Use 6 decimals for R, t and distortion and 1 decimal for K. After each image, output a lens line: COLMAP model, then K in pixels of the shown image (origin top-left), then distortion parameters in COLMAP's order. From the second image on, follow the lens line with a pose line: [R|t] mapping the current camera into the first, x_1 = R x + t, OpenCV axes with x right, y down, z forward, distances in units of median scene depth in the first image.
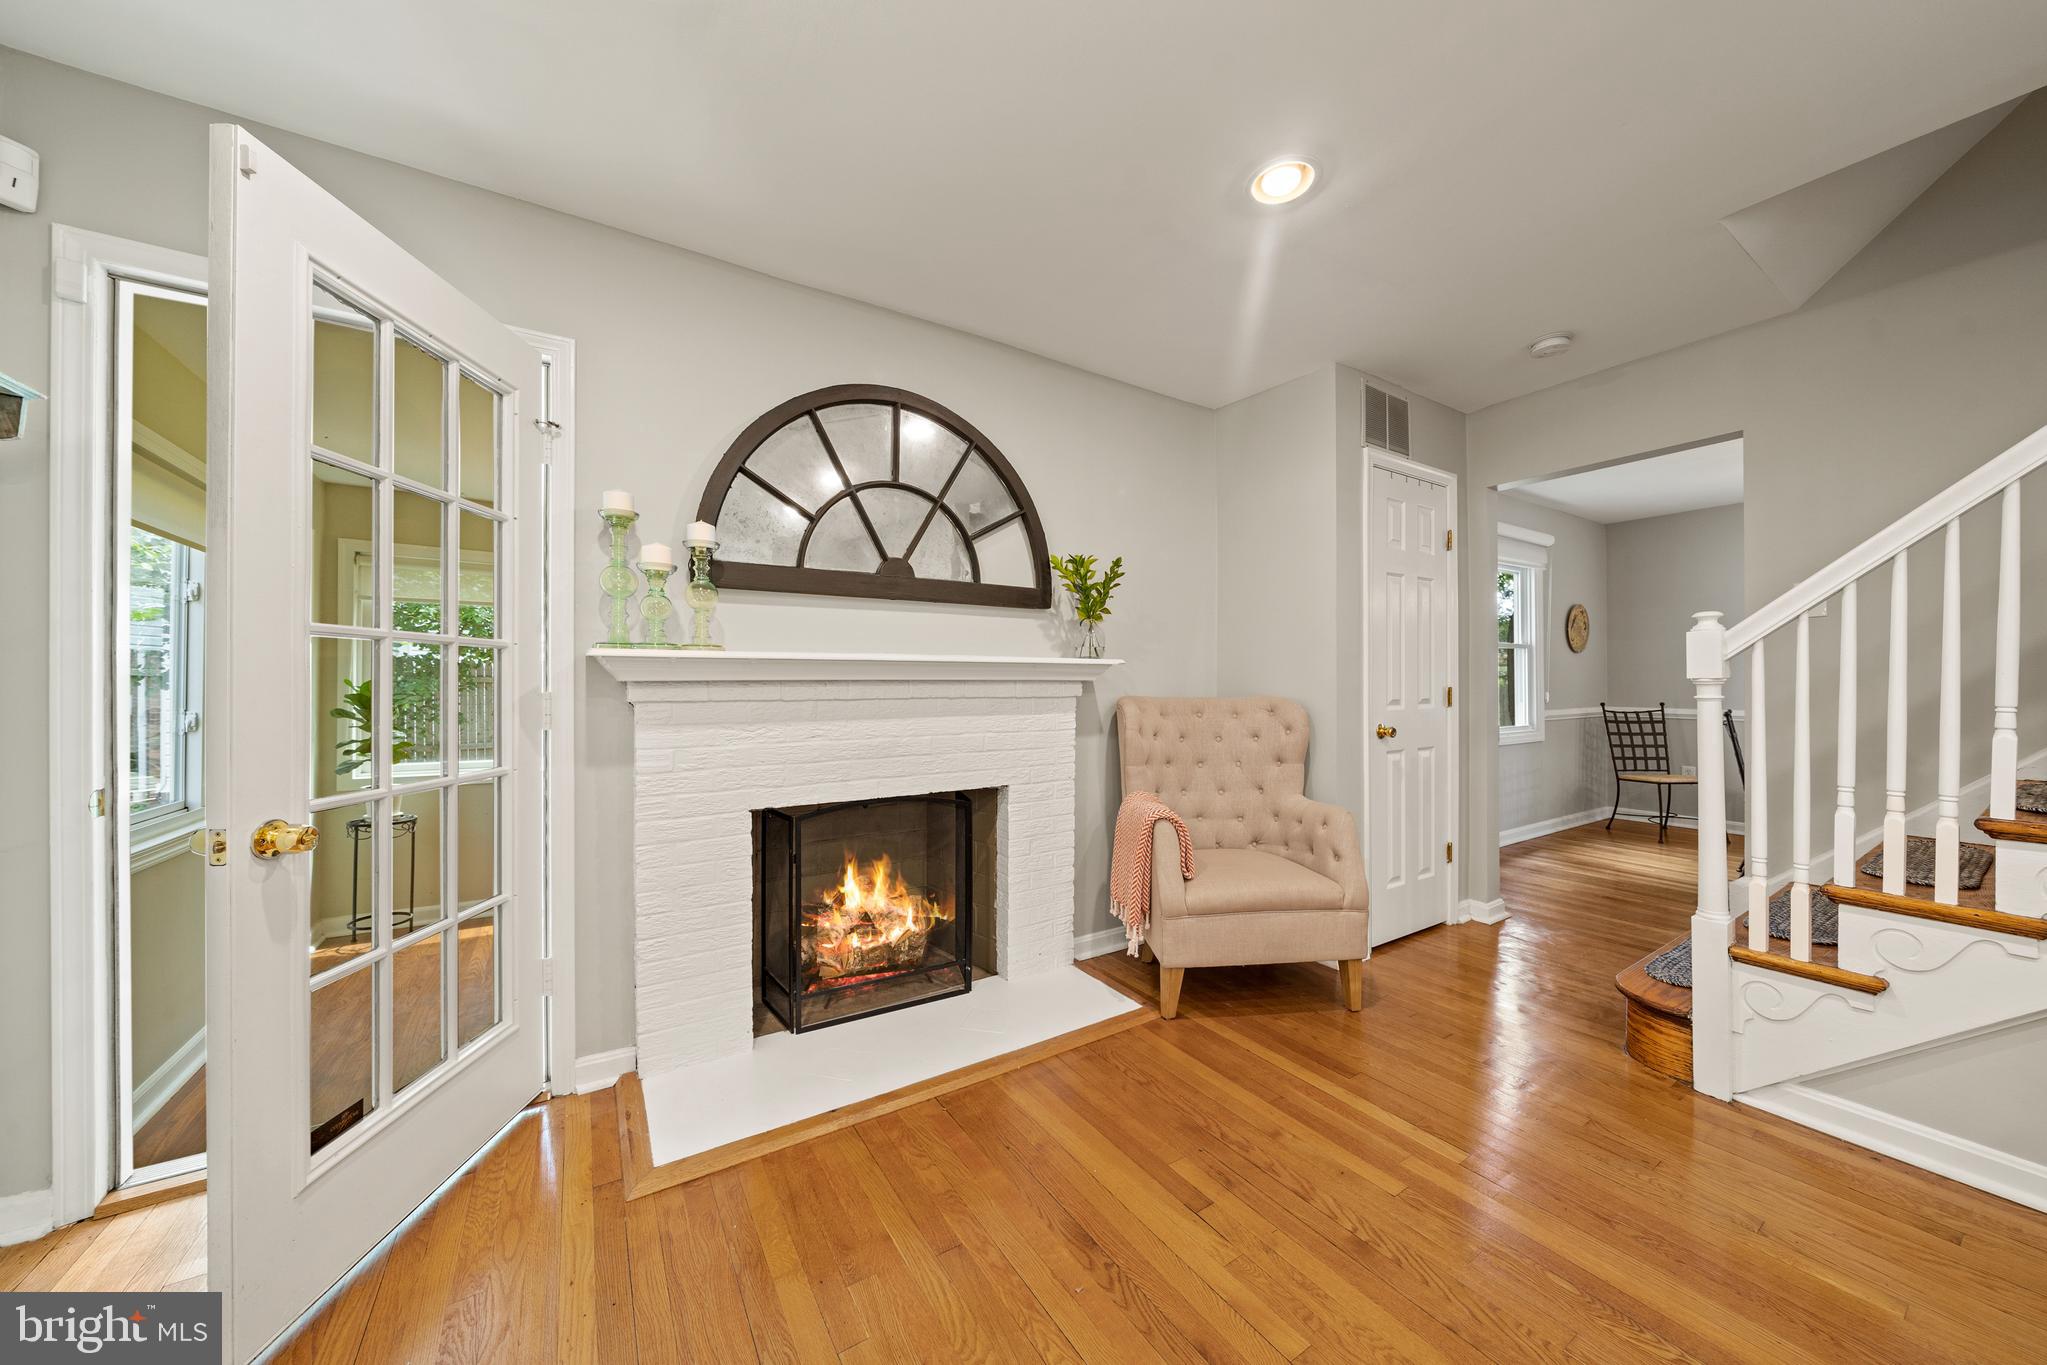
lens RADIAL K [[714.6, 0, 1031.1], [0, 714.6, 672.7], [0, 0, 1]] dist [0.000396, -0.000006]
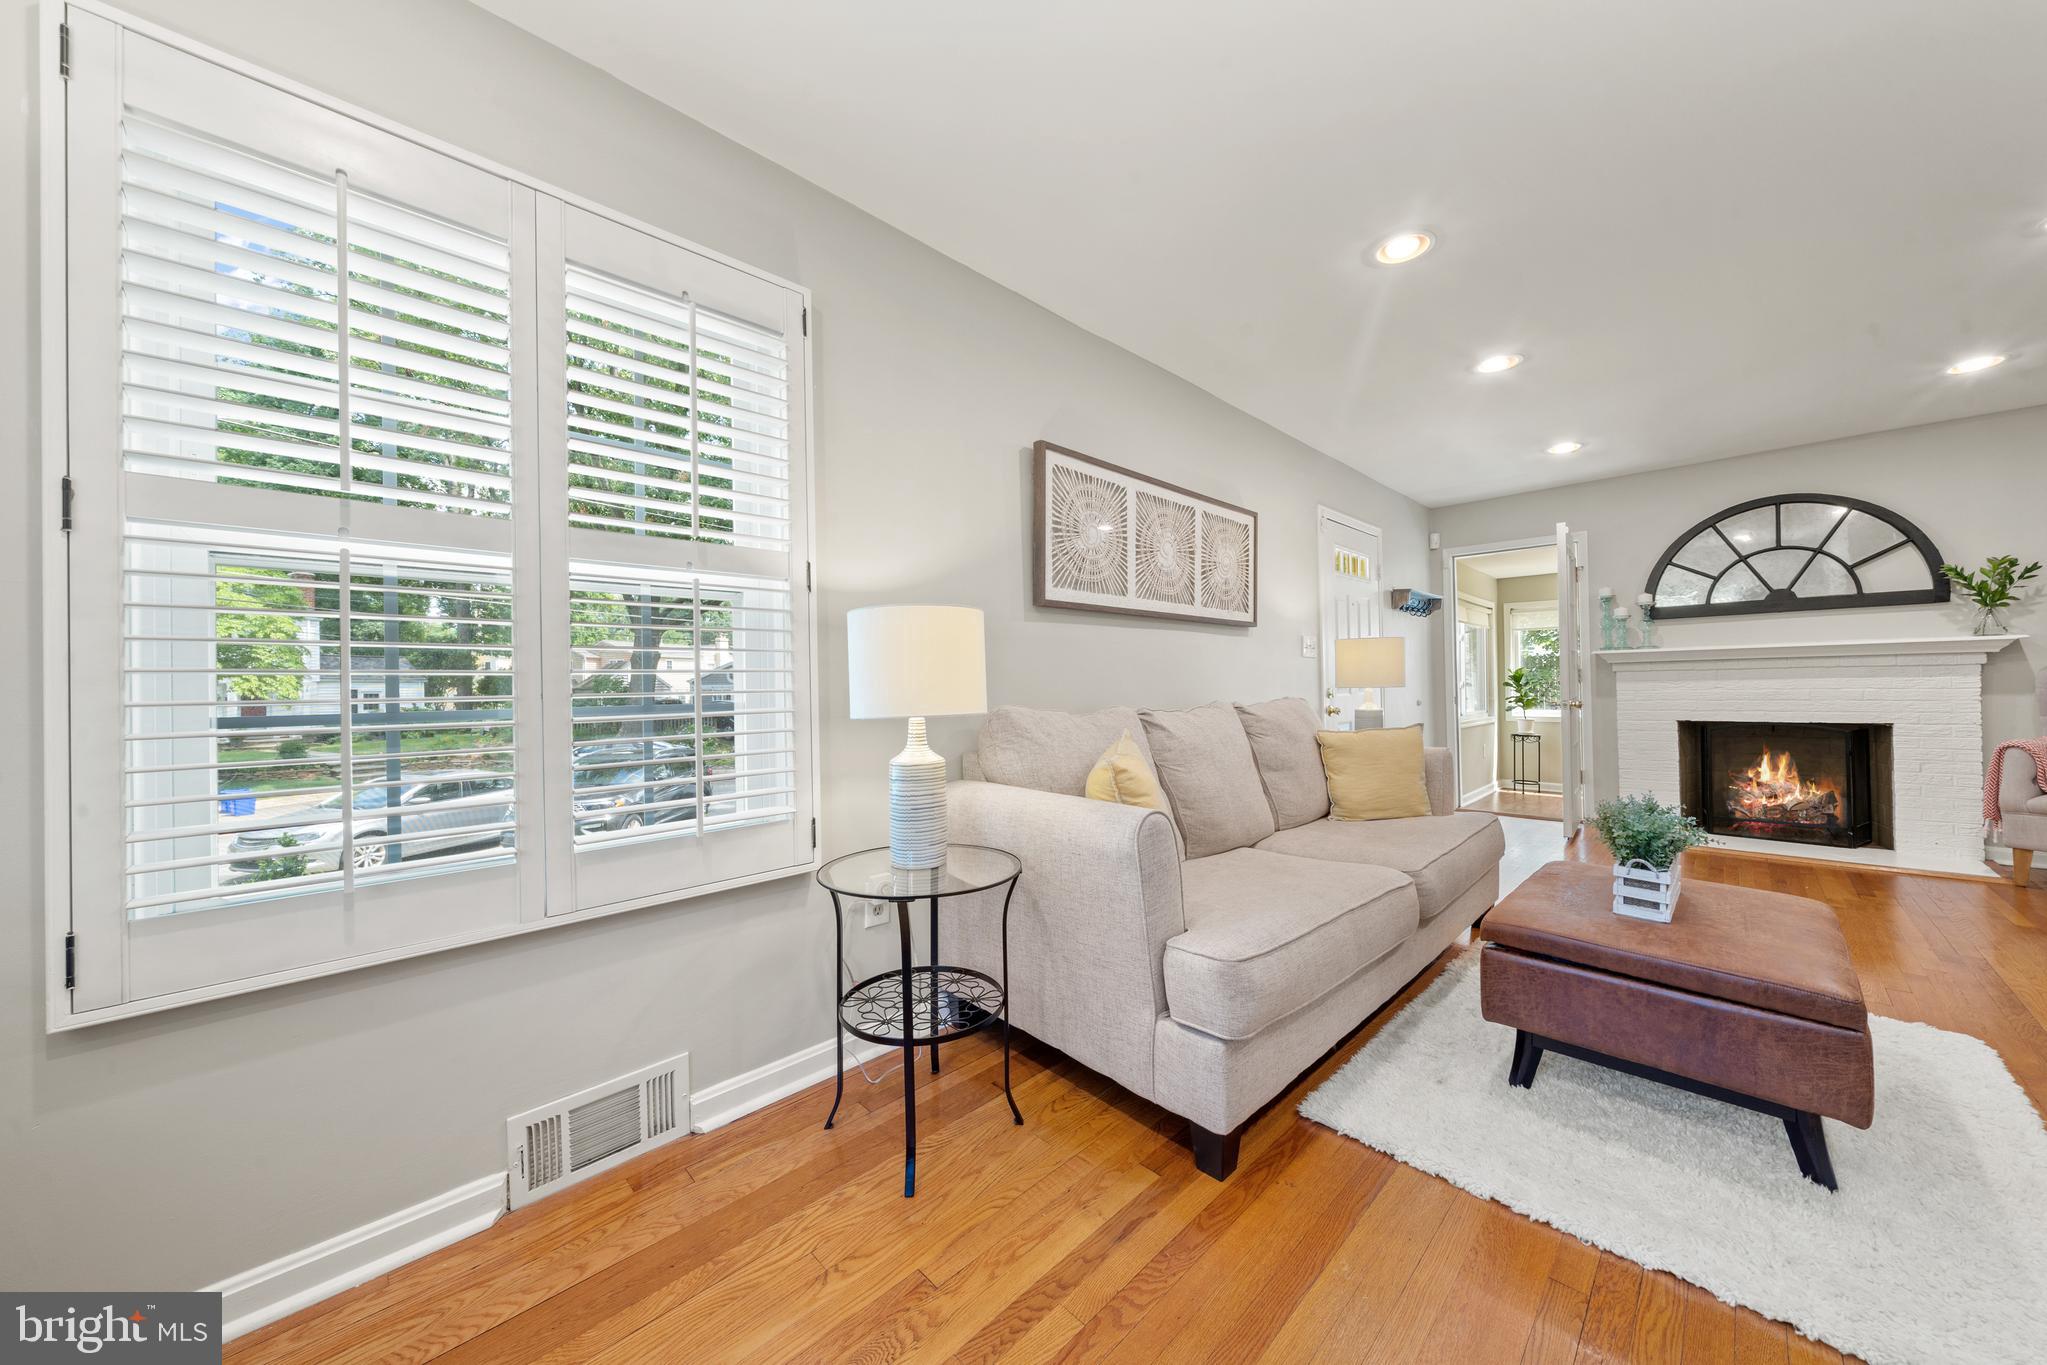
lens RADIAL K [[714.6, 0, 1031.1], [0, 714.6, 672.7], [0, 0, 1]] dist [0.000396, -0.000006]
pose [[0.233686, -0.025203, -0.971985, 1.097124], [0.030124, 0.999372, -0.018670, 0.024014], [0.971845, -0.024917, 0.234299, -1.233664]]
